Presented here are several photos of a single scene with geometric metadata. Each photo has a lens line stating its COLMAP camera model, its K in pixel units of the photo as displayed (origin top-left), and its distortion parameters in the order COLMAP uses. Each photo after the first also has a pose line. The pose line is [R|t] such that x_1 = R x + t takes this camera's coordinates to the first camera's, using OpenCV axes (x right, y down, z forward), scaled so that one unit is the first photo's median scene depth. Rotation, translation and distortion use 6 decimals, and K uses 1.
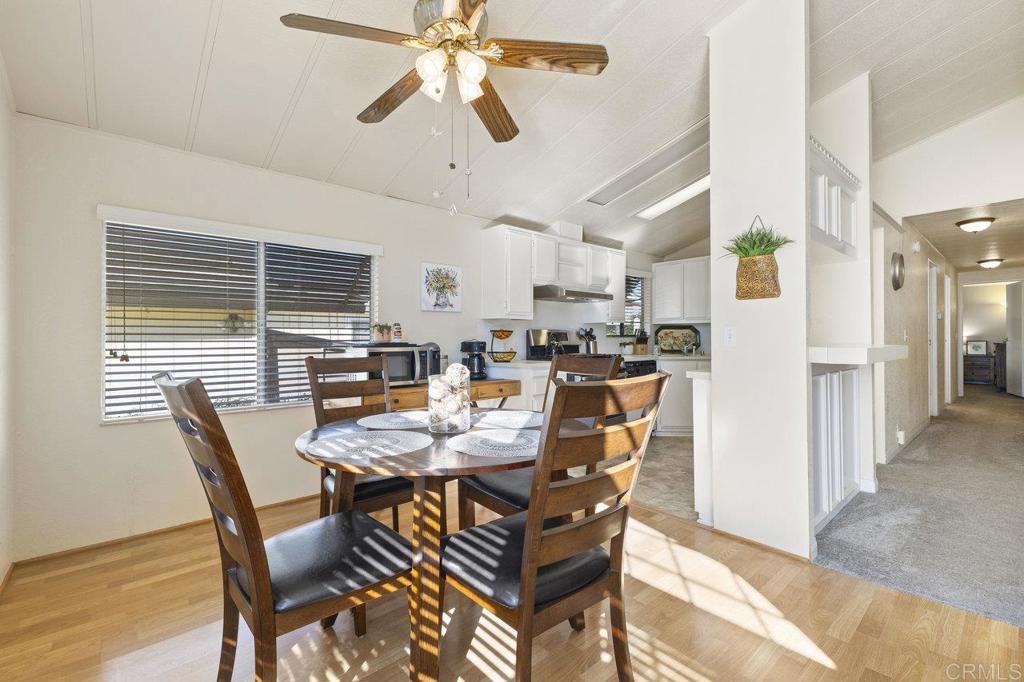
lens RADIAL K [[443.7, 0, 508.8], [0, 443.7, 339.1], [0, 0, 1]] dist [0.017747, -0.003682]
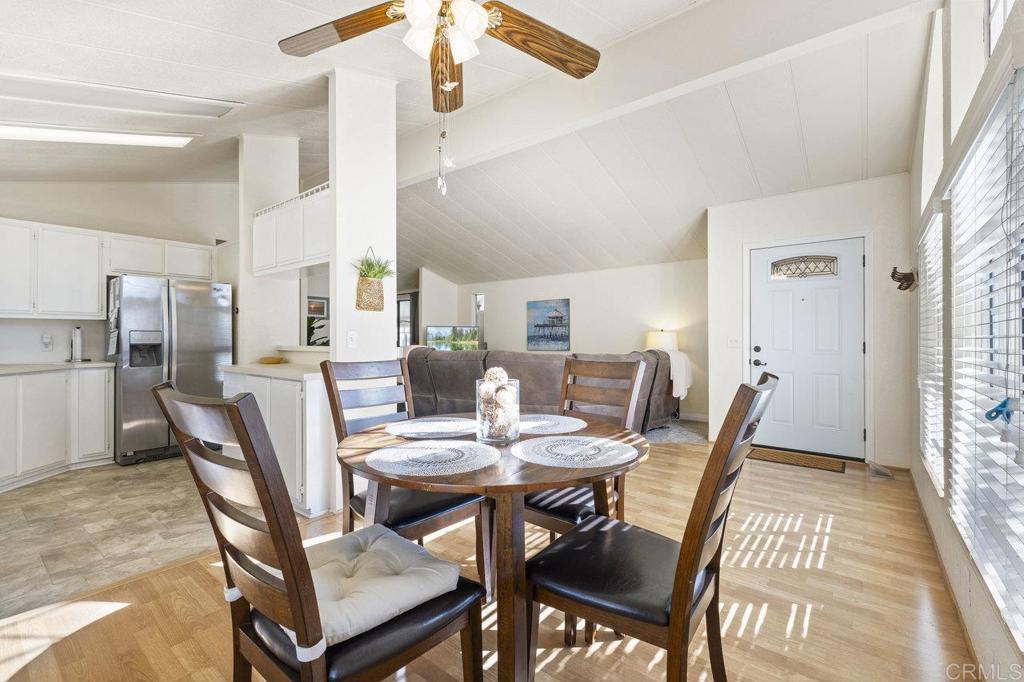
lens RADIAL K [[443.7, 0, 508.5], [0, 443.7, 335.4], [0, 0, 1]] dist [0.017747, -0.003682]
pose [[-0.169314, 0.011533, 0.985495, -0.393226], [-0.000752, 0.999930, -0.011831, -0.002746], [-0.985562, -0.002744, -0.169293, 0.412495]]
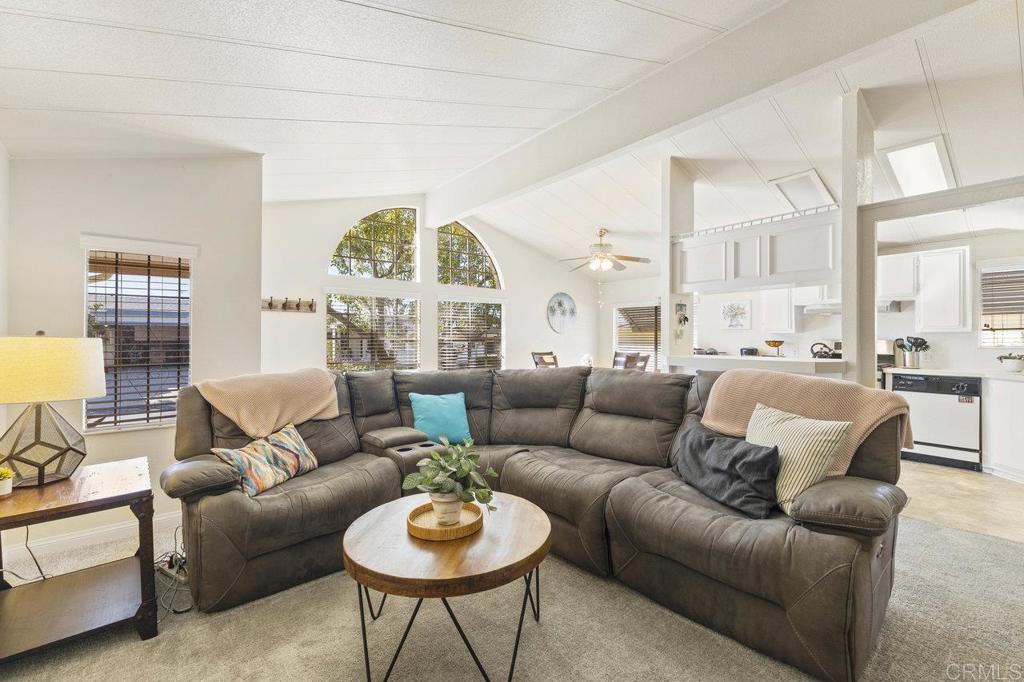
lens RADIAL K [[443.7, 0, 517.4], [0, 443.7, 337.3], [0, 0, 1]] dist [0.017747, -0.003682]
pose [[-0.018019, -0.000821, -0.999837, 1.236621], [0.000497, 1.000000, -0.000830, -0.027235], [0.999838, -0.000512, -0.018019, 0.184859]]
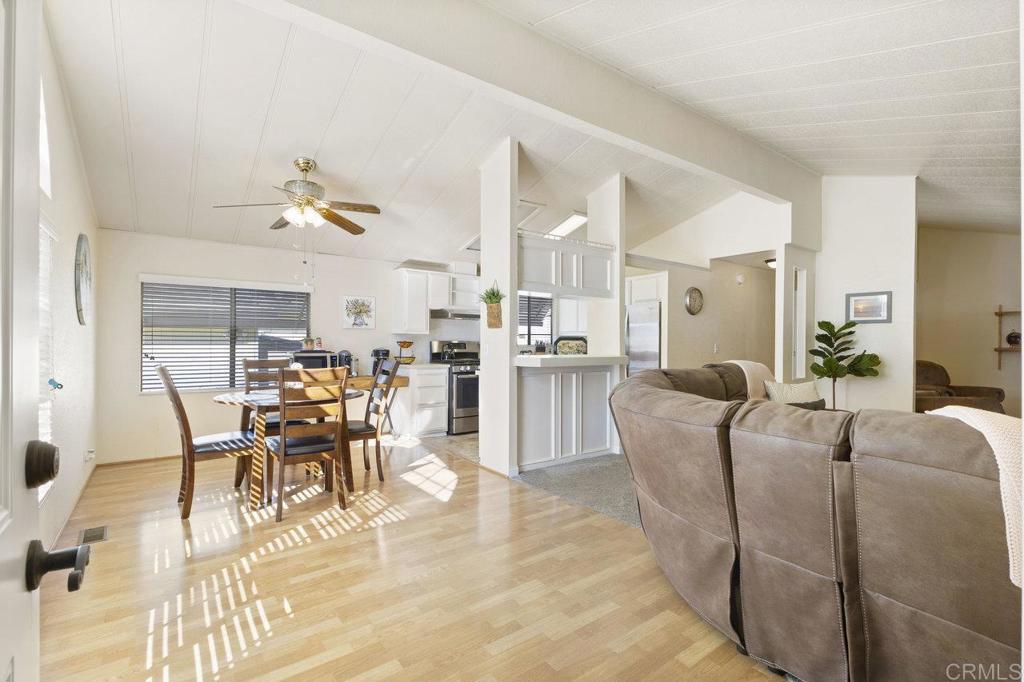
lens RADIAL K [[462.1, 0, 508.2], [0, 462.1, 346.6], [0, 0, 1]] dist [-0.008101, -0.001170]
pose [[0.996360, 0.010553, -0.084595, 0.382625], [-0.009803, 0.999909, 0.009267, -0.018291], [0.084685, -0.008404, 0.996372, -0.385629]]
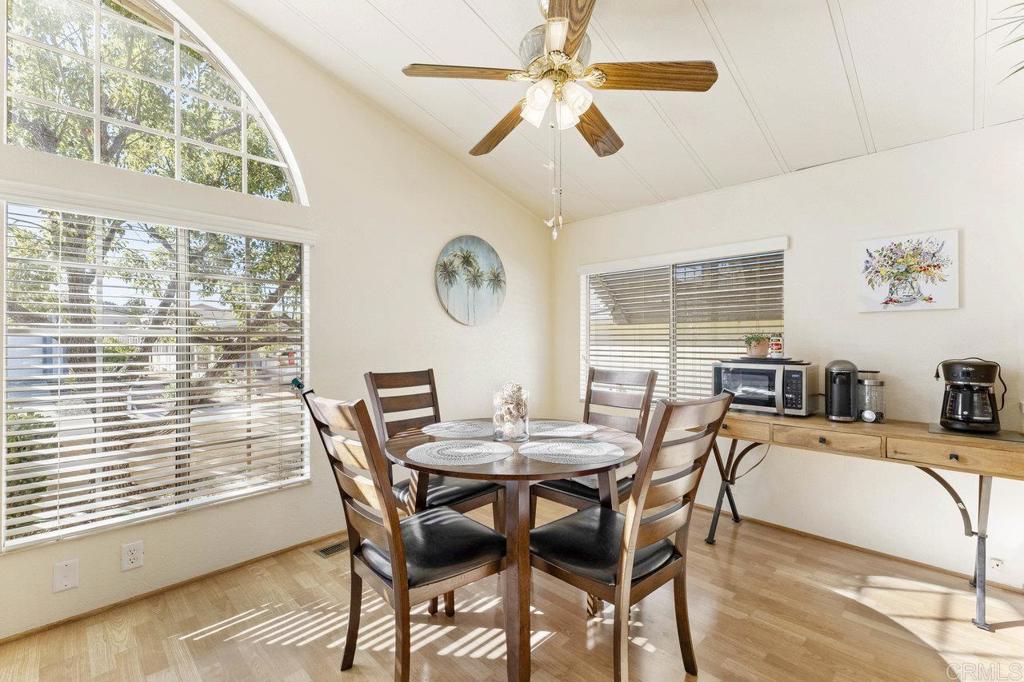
lens RADIAL K [[443.7, 0, 512.9], [0, 443.7, 340.5], [0, 0, 1]] dist [0.017747, -0.003682]
pose [[0.076049, 0.004953, -0.997092, 0.357786], [0.002208, 0.999984, 0.005136, -0.020751], [0.997102, -0.002592, 0.076037, 0.330136]]
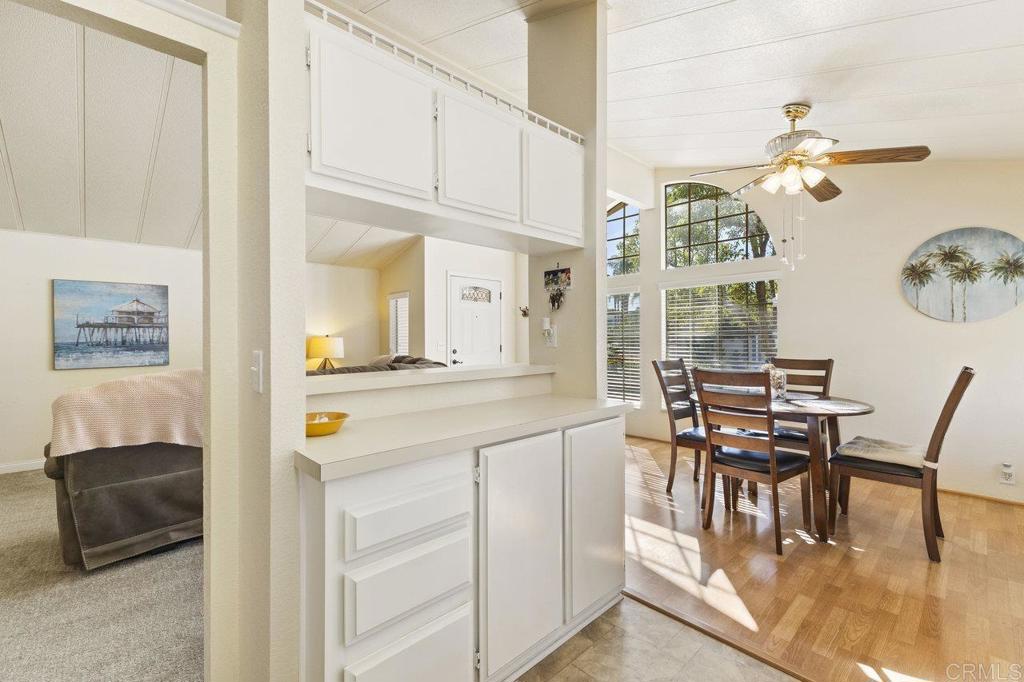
lens RADIAL K [[443.7, 0, 509.3], [0, 443.7, 338.8], [0, 0, 1]] dist [0.017747, -0.003682]
pose [[-0.998937, 0.009427, -0.045127, 0.370437], [0.009332, 0.999954, 0.002319, -0.023653], [0.045147, 0.001895, -0.998979, 1.007863]]
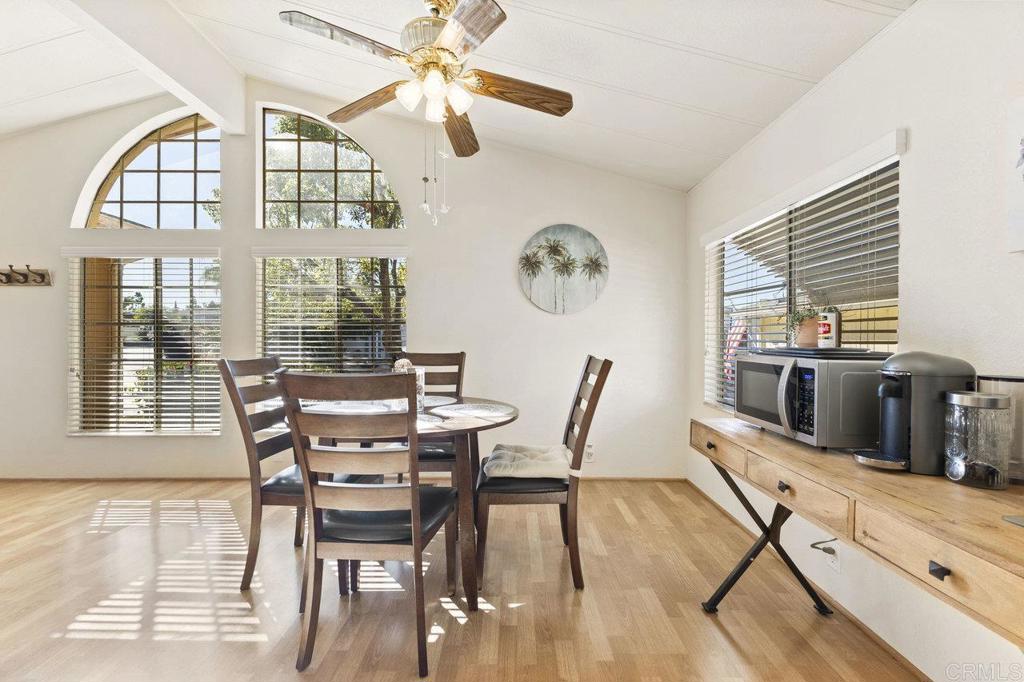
lens RADIAL K [[443.7, 0, 511.3], [0, 443.7, 338.1], [0, 0, 1]] dist [0.017747, -0.003682]
pose [[-0.661993, 0.002166, -0.749507, 0.224759], [0.000978, 0.999997, 0.002027, -0.003436], [0.749510, 0.000609, -0.661993, 0.747353]]
